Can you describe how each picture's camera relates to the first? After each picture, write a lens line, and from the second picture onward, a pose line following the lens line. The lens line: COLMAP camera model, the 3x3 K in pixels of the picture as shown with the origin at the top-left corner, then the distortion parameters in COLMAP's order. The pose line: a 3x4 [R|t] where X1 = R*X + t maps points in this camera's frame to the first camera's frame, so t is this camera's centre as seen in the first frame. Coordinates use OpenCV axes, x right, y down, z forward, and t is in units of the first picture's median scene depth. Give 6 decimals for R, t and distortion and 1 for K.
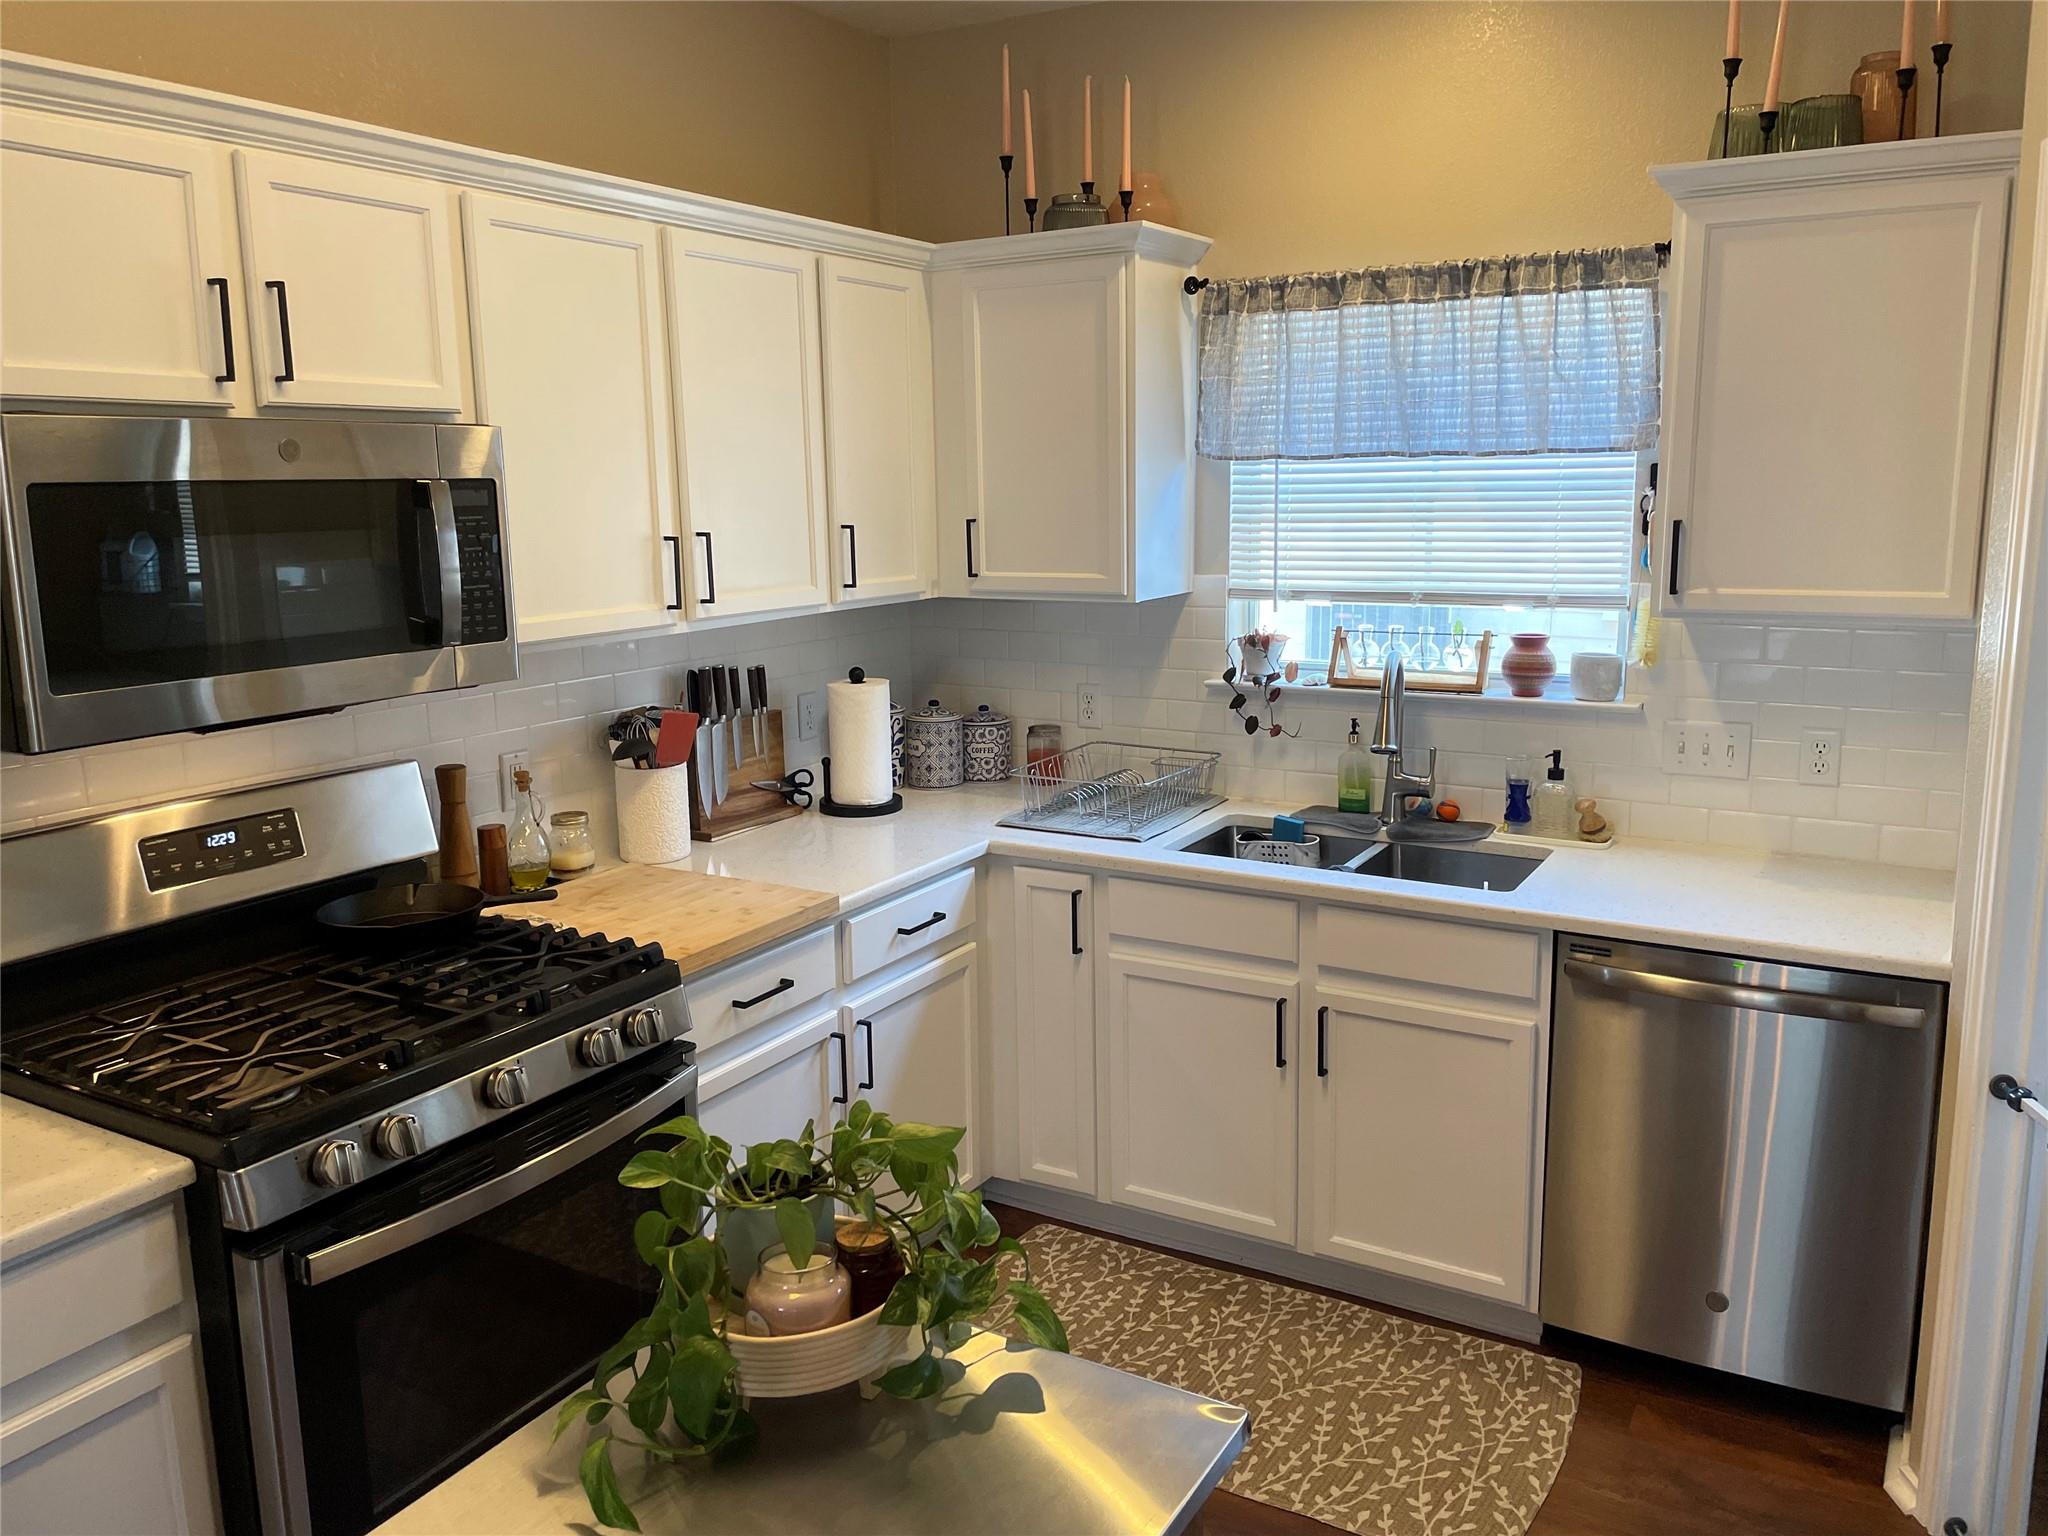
lens RADIAL K [[1548.8, 0, 1042.6], [0, 1548.8, 743.1], [0, 0, 1]] dist [0.081980, -0.092055]
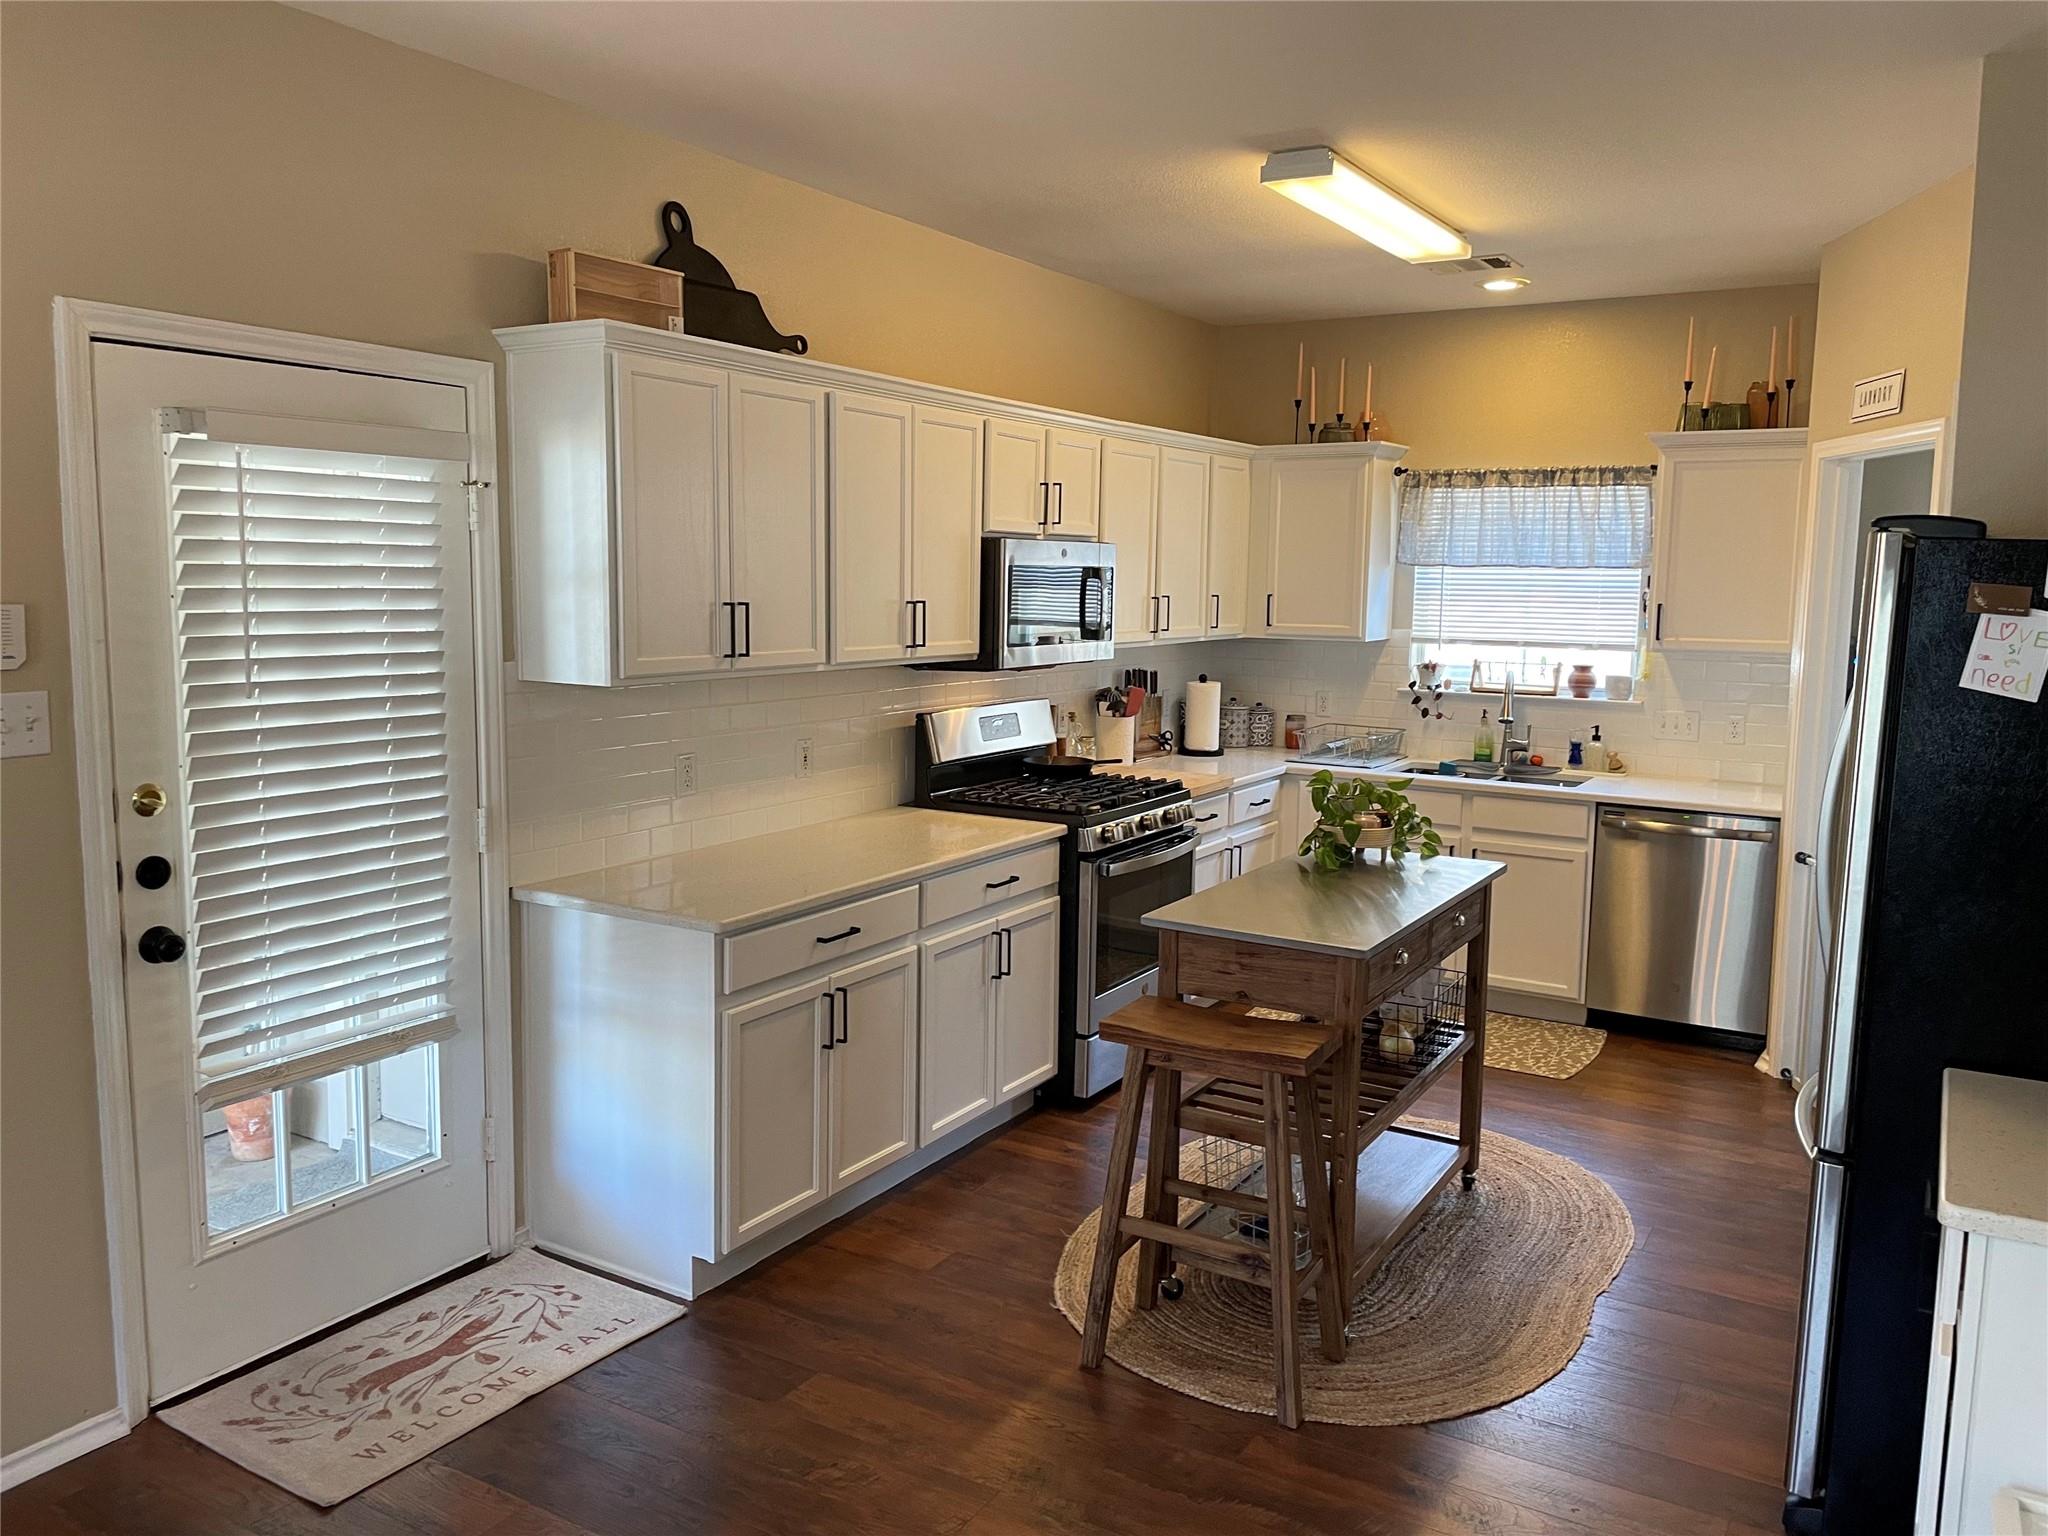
lens RADIAL K [[1548.8, 0, 1048.3], [0, 1548.8, 736.6], [0, 0, 1]] dist [0.081980, -0.092055]
pose [[0.999406, 0.033143, -0.009463, -0.304974], [-0.033684, 0.997364, -0.064269, 0.157837], [0.007308, 0.064549, 0.997888, -0.858951]]
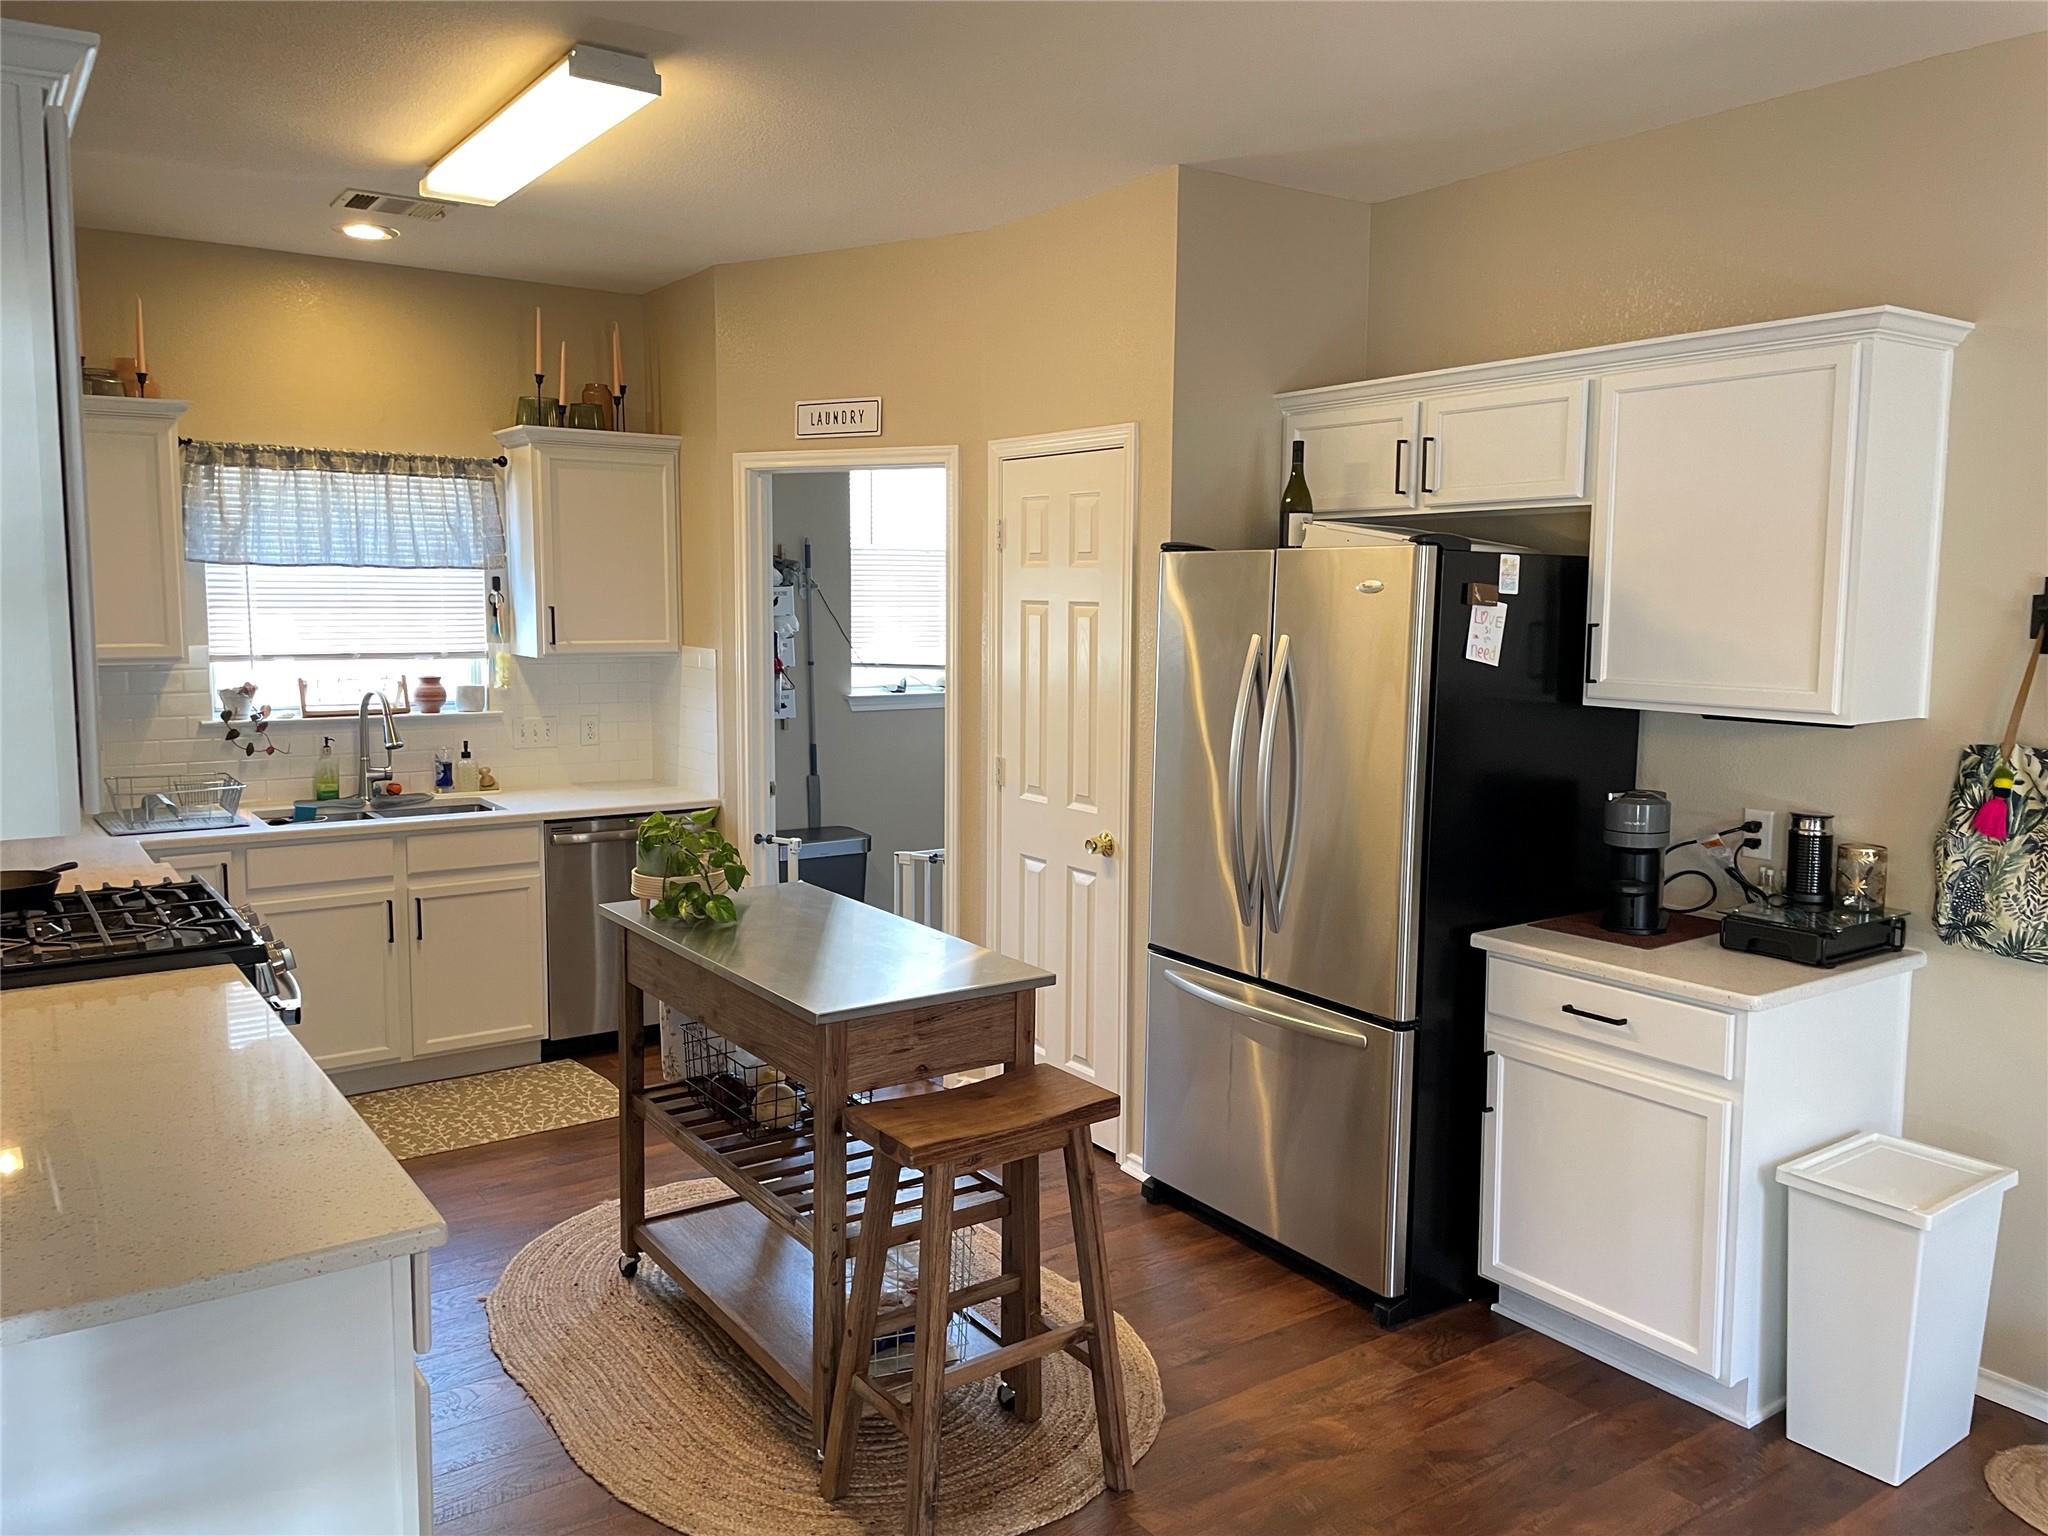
lens RADIAL K [[1548.8, 0, 1032.8], [0, 1548.8, 745.3], [0, 0, 1]] dist [0.081980, -0.092055]
pose [[0.423558, -0.073899, 0.902850, -0.933936], [0.142818, 0.989650, 0.014003, 0.072730], [-0.894540, 0.123012, 0.429728, -0.285500]]
